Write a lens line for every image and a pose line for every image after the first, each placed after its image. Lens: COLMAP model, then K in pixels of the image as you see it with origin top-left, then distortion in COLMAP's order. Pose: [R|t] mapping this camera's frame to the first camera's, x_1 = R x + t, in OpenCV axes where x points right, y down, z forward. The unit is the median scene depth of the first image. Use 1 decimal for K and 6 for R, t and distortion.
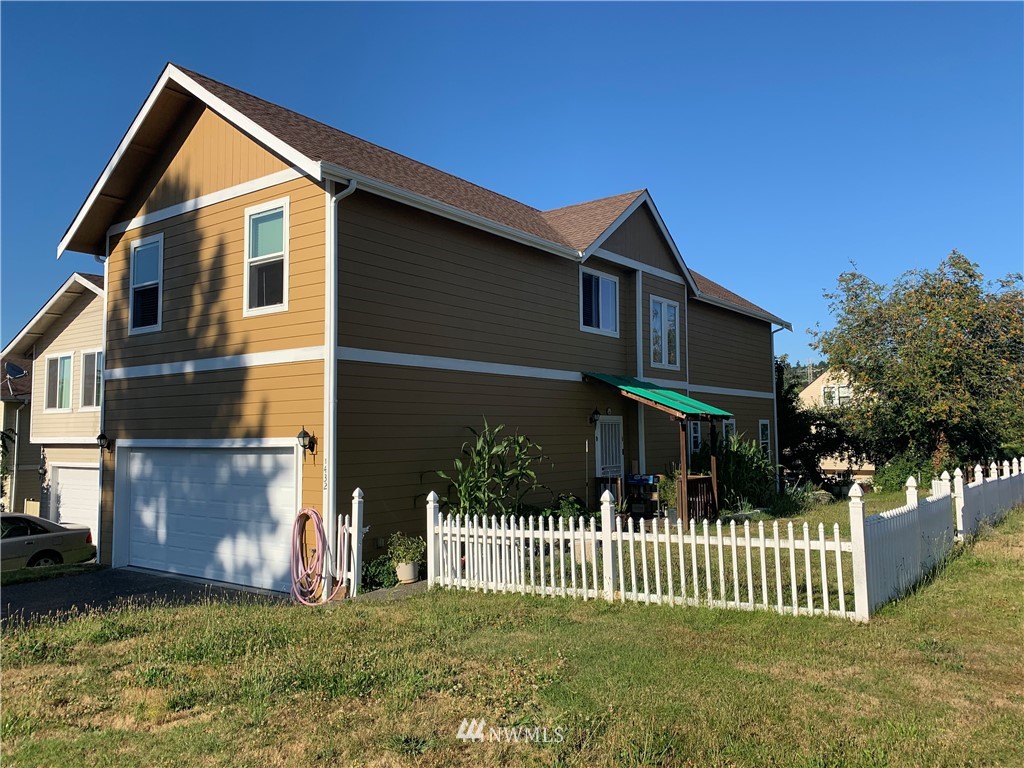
lens RADIAL K [[797.3, 0, 520.1], [0, 797.3, 381.9], [0, 0, 1]] dist [0.042288, -0.056631]
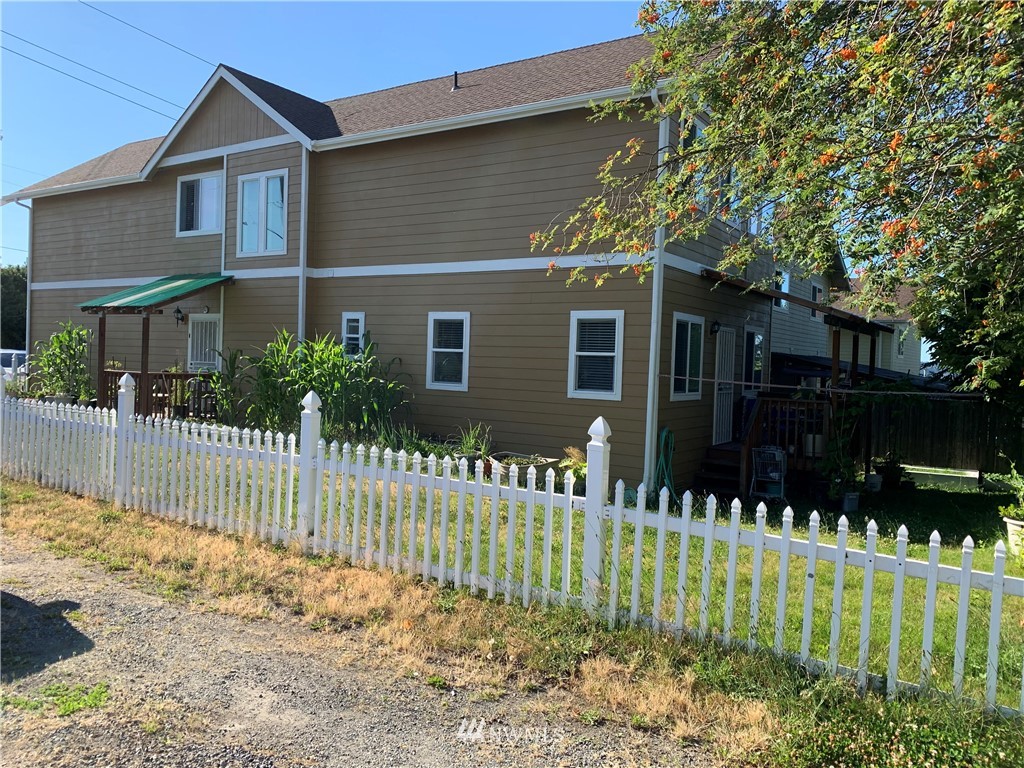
lens RADIAL K [[797.3, 0, 514.0], [0, 797.3, 383.3], [0, 0, 1]] dist [0.042288, -0.056631]
pose [[0.036281, 0.062155, -0.997407, 1.576825], [0.046176, 0.996894, 0.063802, 0.115168], [0.998274, -0.048371, 0.033298, 1.834737]]
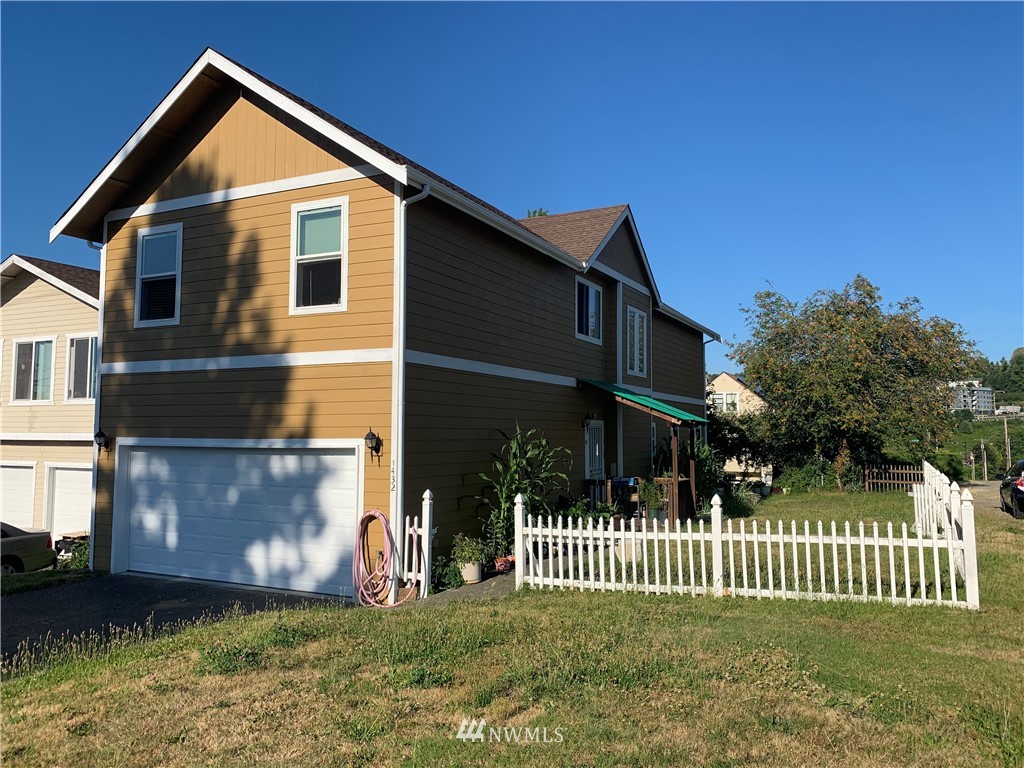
lens RADIAL K [[797.3, 0, 513.2], [0, 797.3, 379.6], [0, 0, 1]] dist [0.042288, -0.056631]
pose [[0.985261, 0.025066, 0.169212, -0.229415], [-0.024666, 0.999686, -0.004469, -0.004388], [-0.169271, 0.000229, 0.985570, -0.010832]]
